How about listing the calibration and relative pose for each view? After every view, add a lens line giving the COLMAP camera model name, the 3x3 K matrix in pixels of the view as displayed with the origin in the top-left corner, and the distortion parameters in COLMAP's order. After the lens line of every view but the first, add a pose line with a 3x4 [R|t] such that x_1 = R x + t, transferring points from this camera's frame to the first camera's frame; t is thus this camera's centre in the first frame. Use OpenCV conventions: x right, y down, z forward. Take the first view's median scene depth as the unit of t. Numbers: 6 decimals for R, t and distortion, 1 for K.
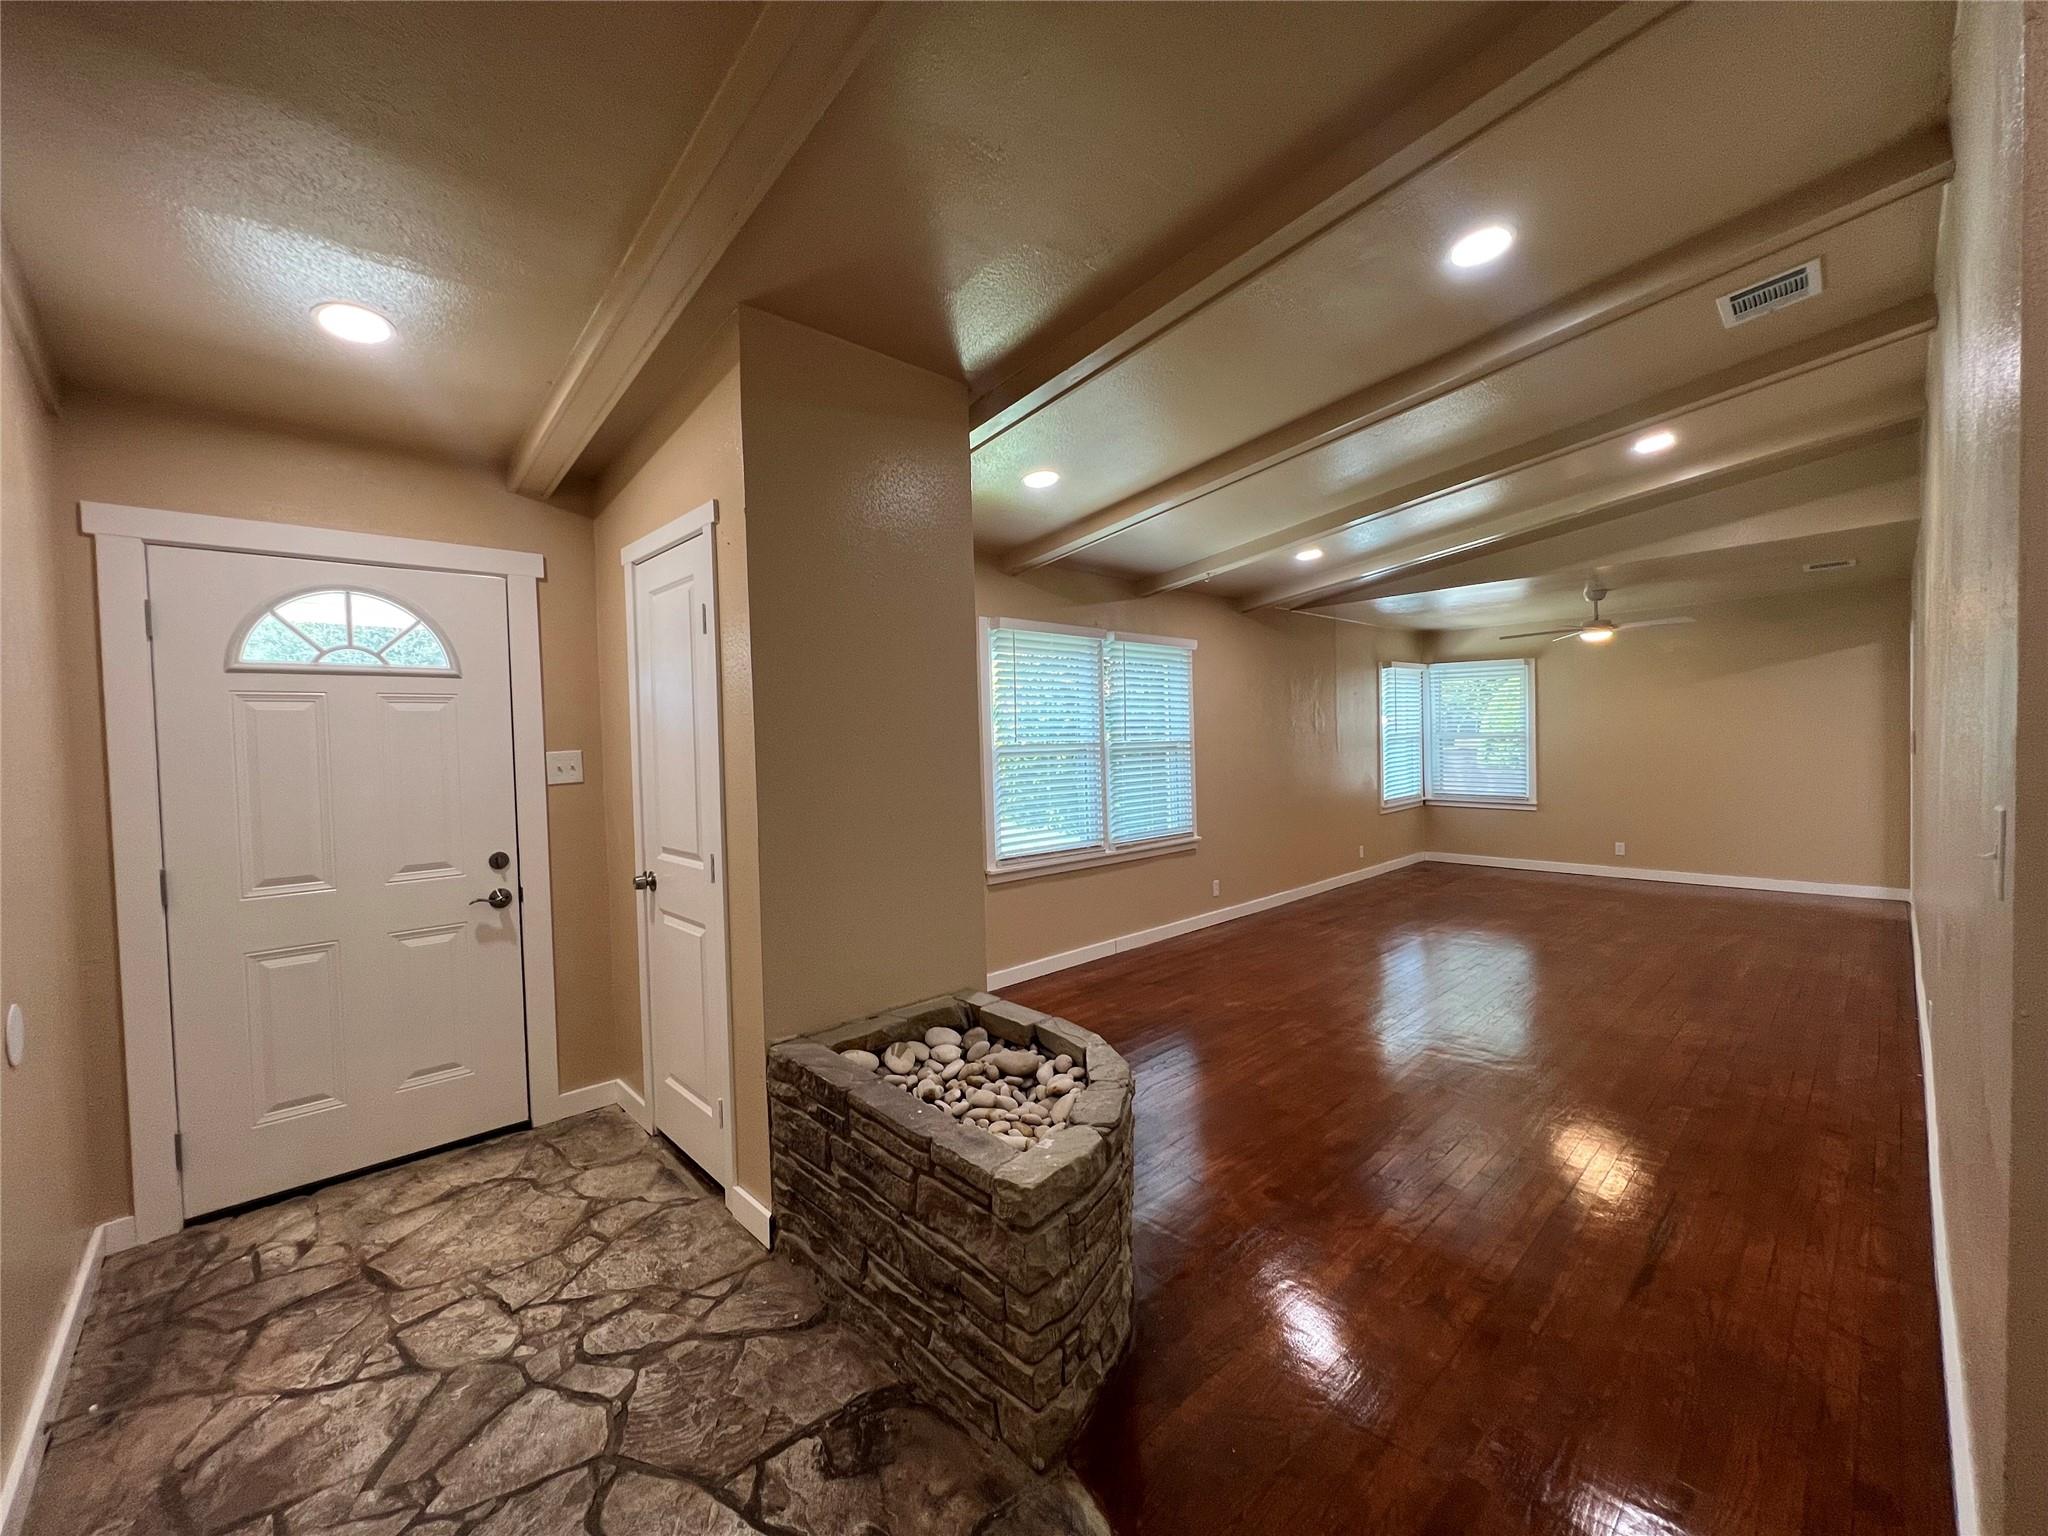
lens RADIAL K [[818.2, 0, 1024.0], [0, 818.2, 768.0], [0, 0, 1]] dist [-0.000814, 0.000005]
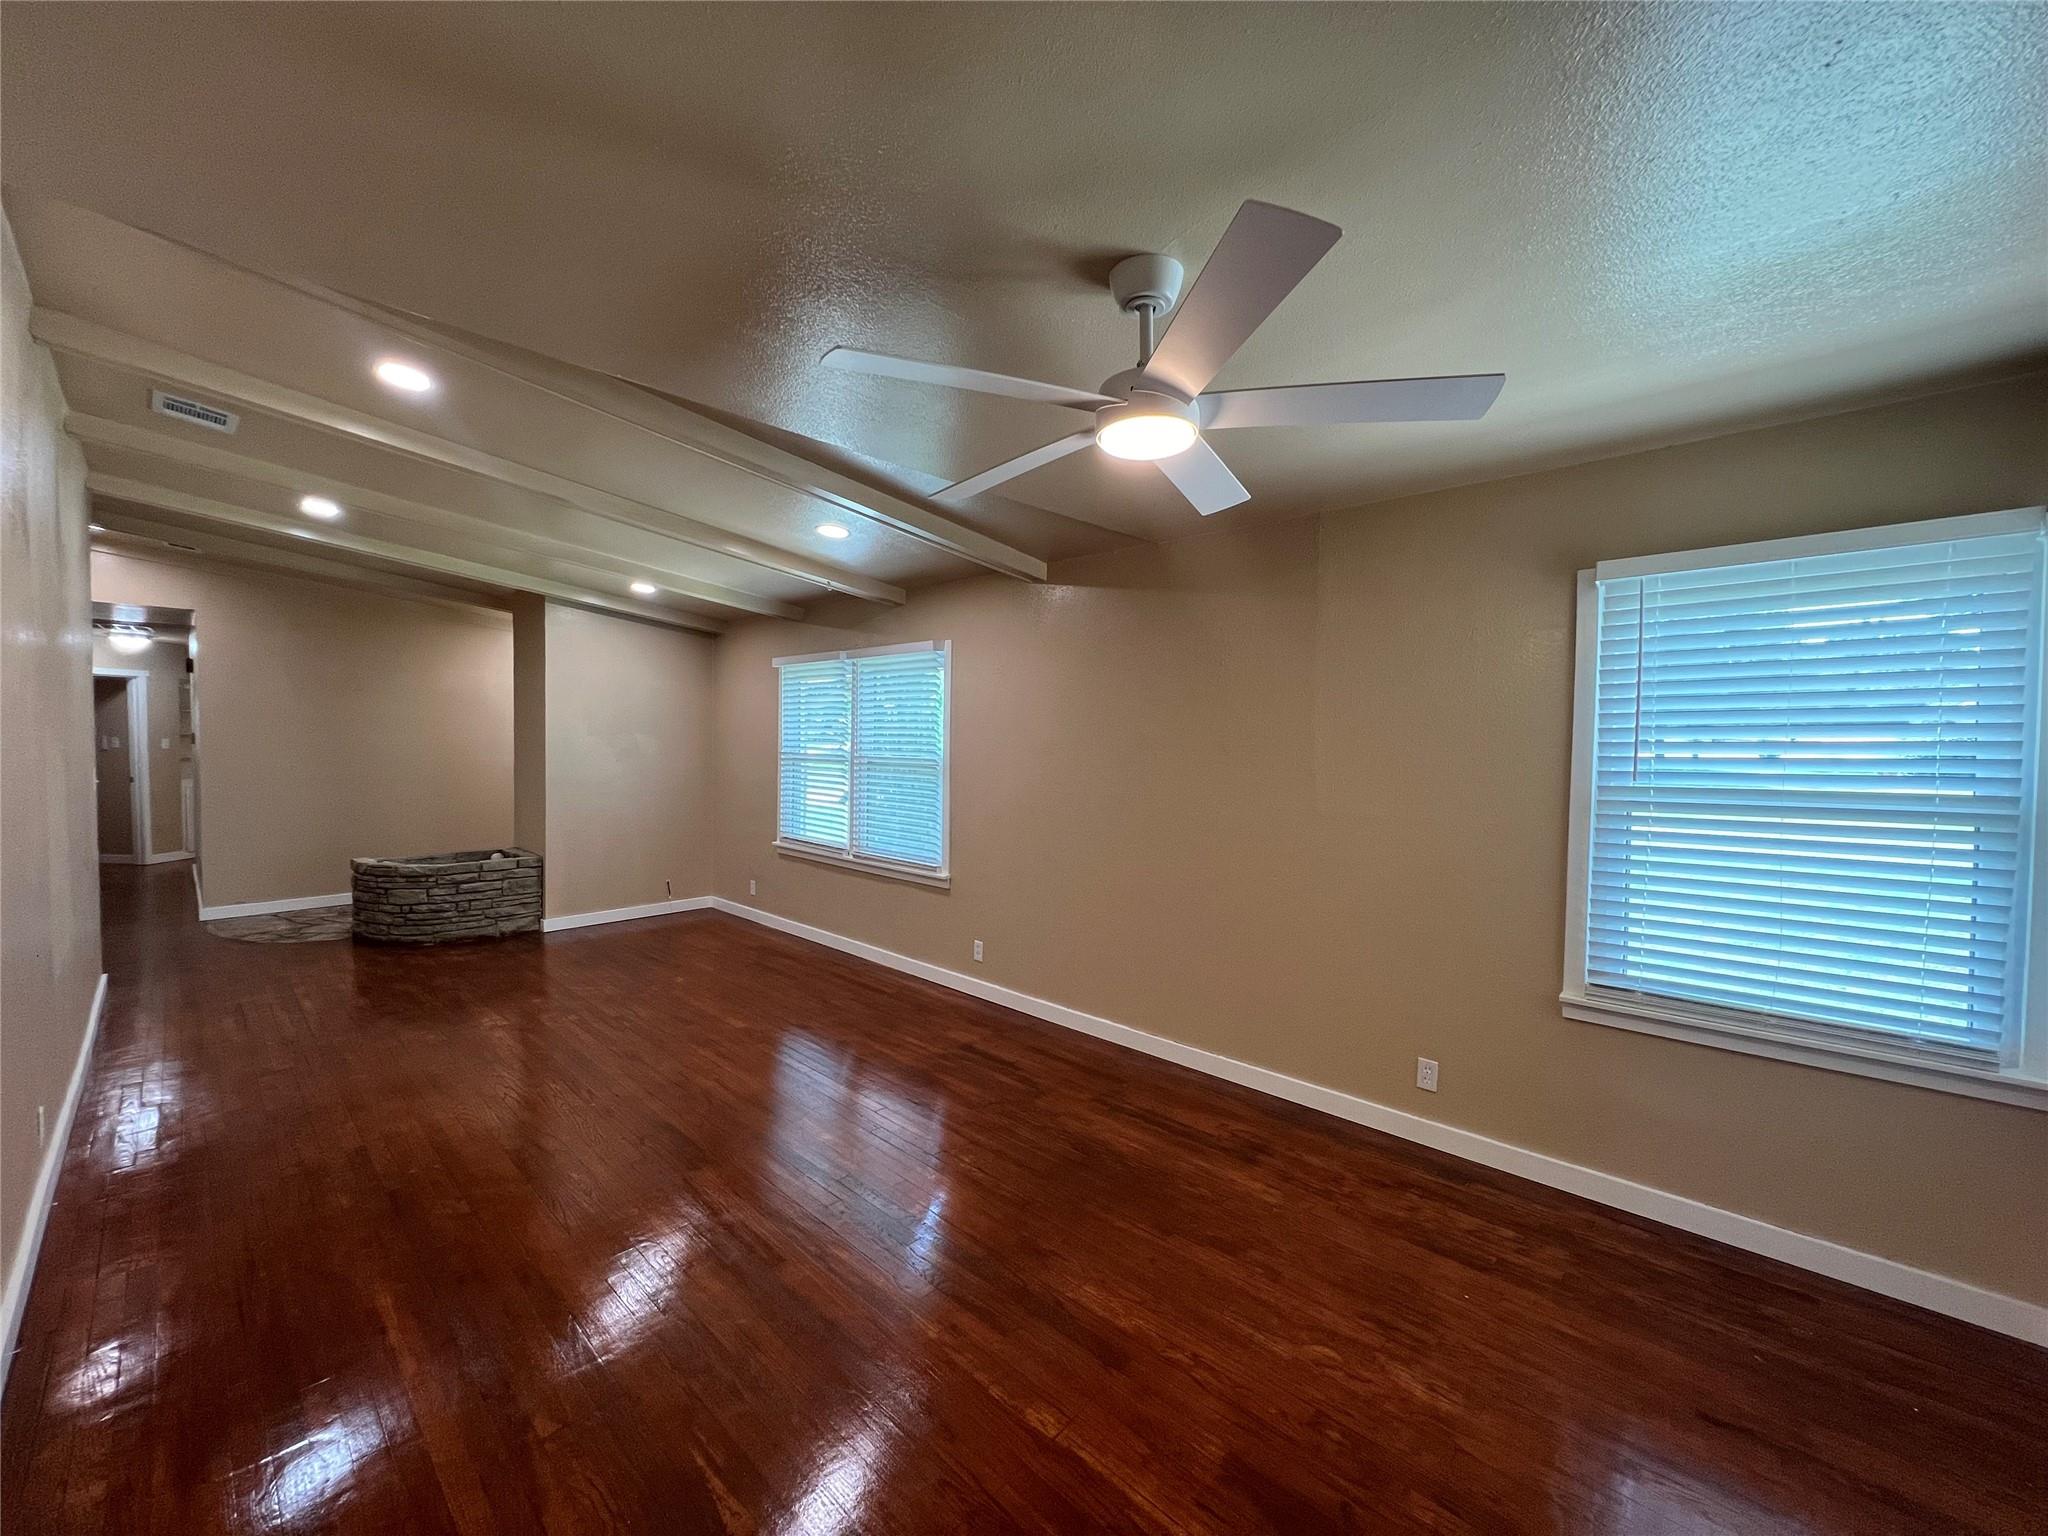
lens RADIAL K [[818.2, 0, 1024.0], [0, 818.2, 768.0], [0, 0, 1]] dist [-0.000814, 0.000005]
pose [[0.036239, 0.048816, -0.998150, 1.093773], [-0.045802, 0.997838, 0.047138, -0.070298], [0.998293, 0.044009, 0.038397, 1.096417]]
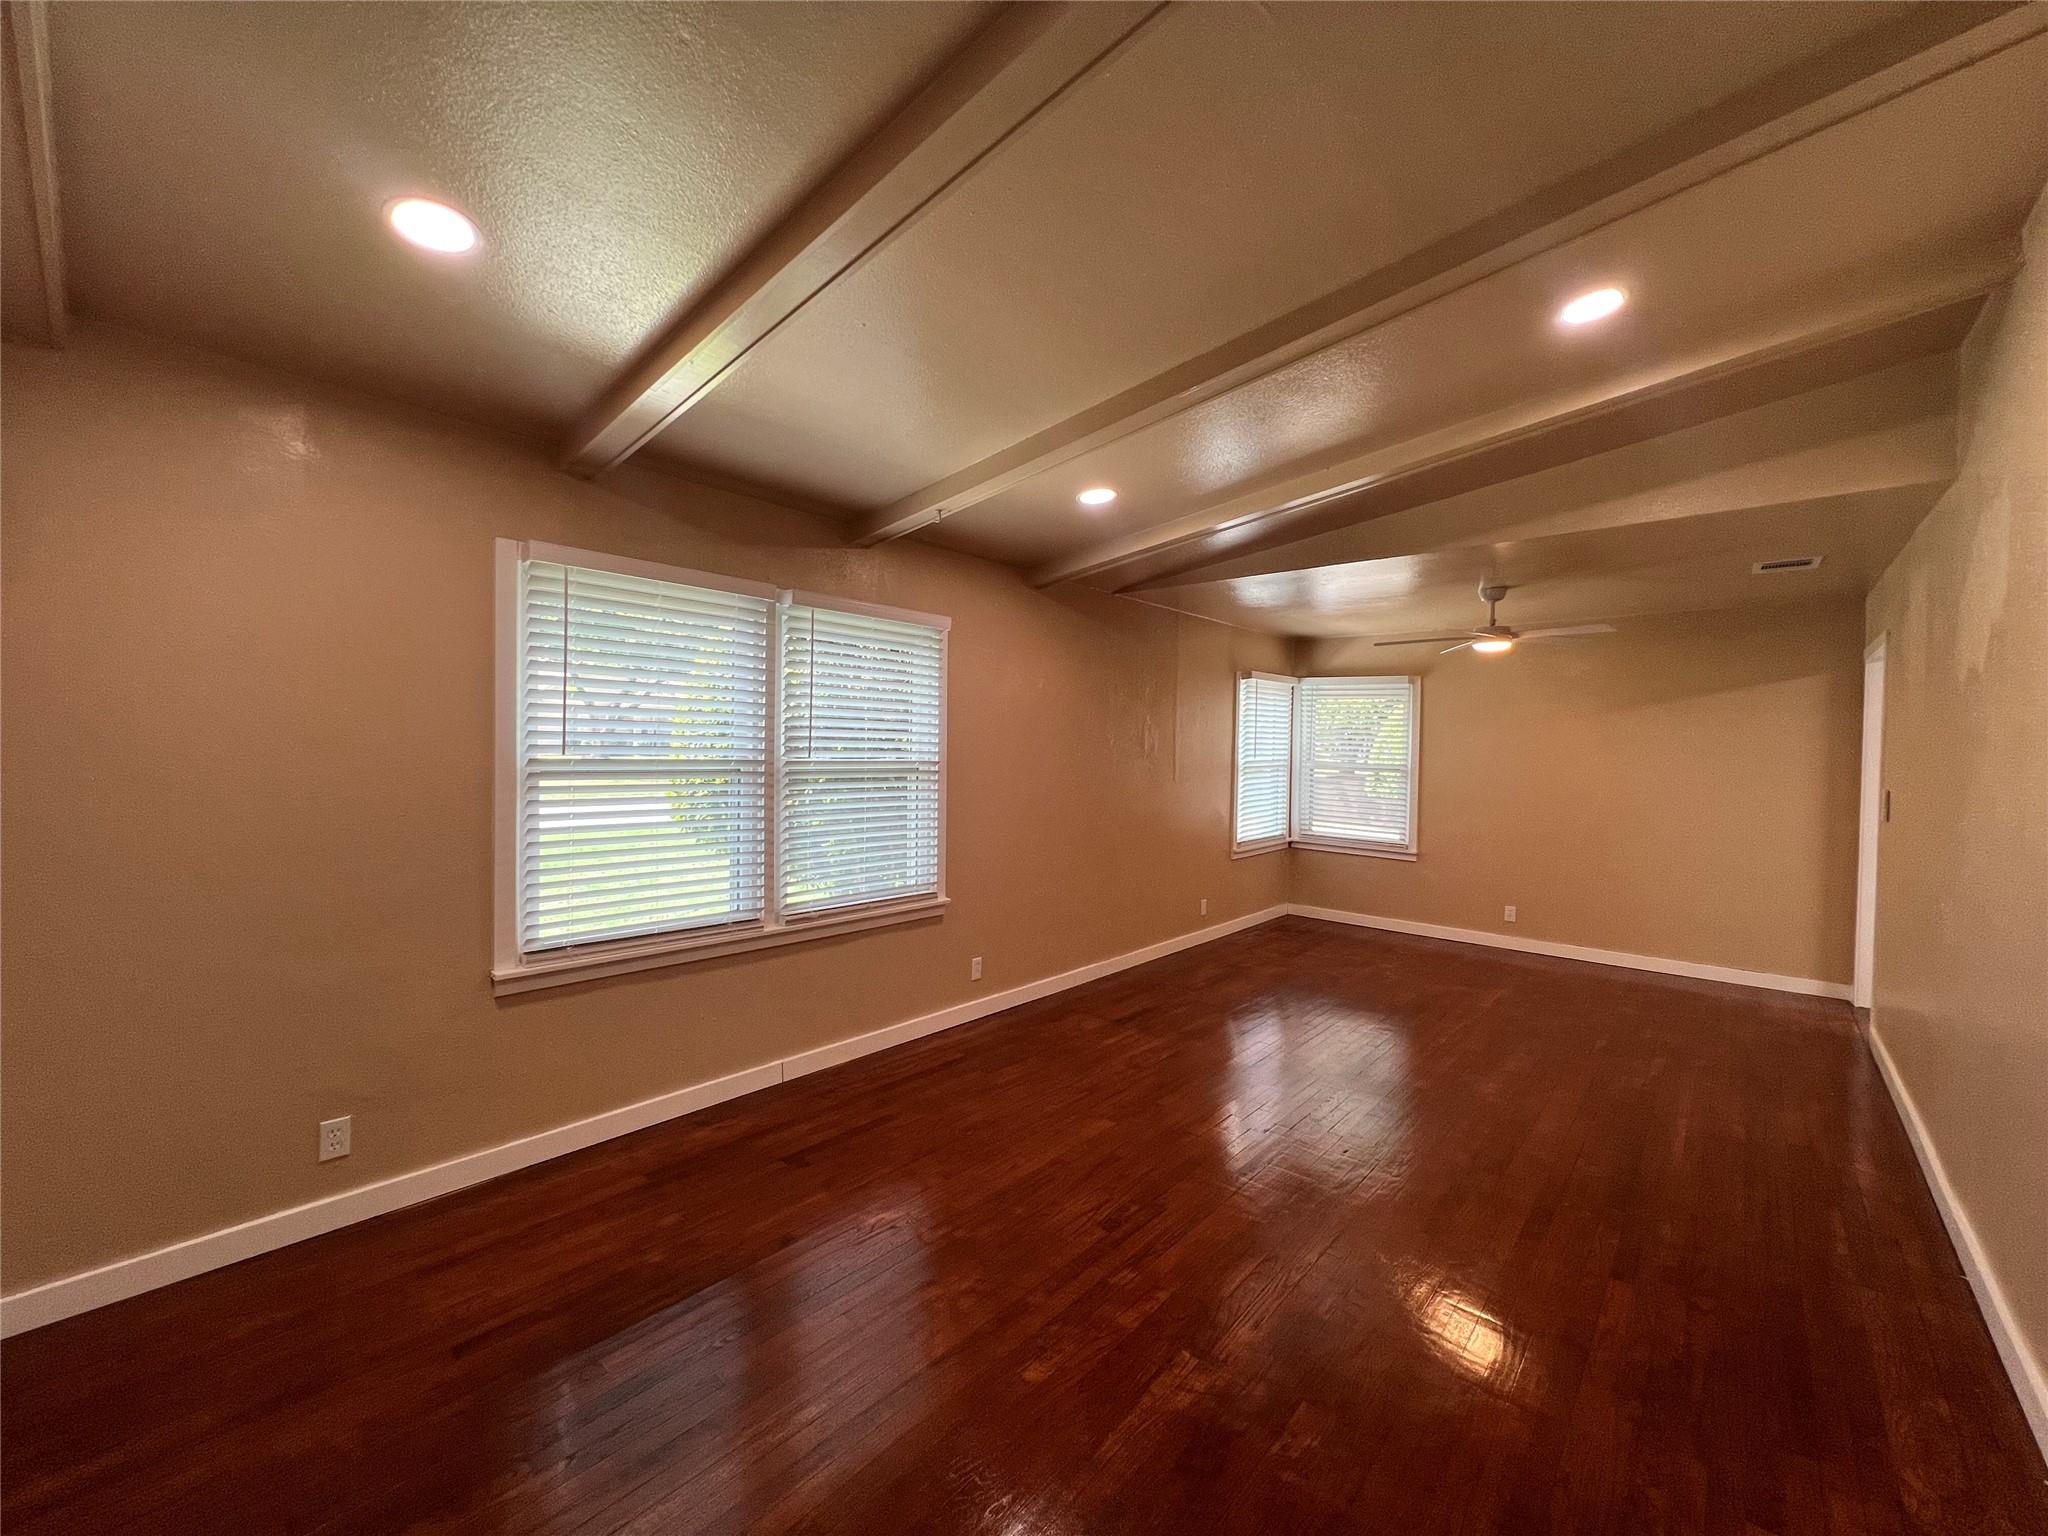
lens RADIAL K [[814.2, 0, 1024.0], [0, 814.2, 768.0], [0, 0, 1]] dist [0.000146, 0.000032]
pose [[0.995015, 0.042070, 0.090413, 0.222779], [-0.041385, 0.999099, -0.009438, -0.024836], [-0.090728, 0.005649, 0.995860, 0.313553]]
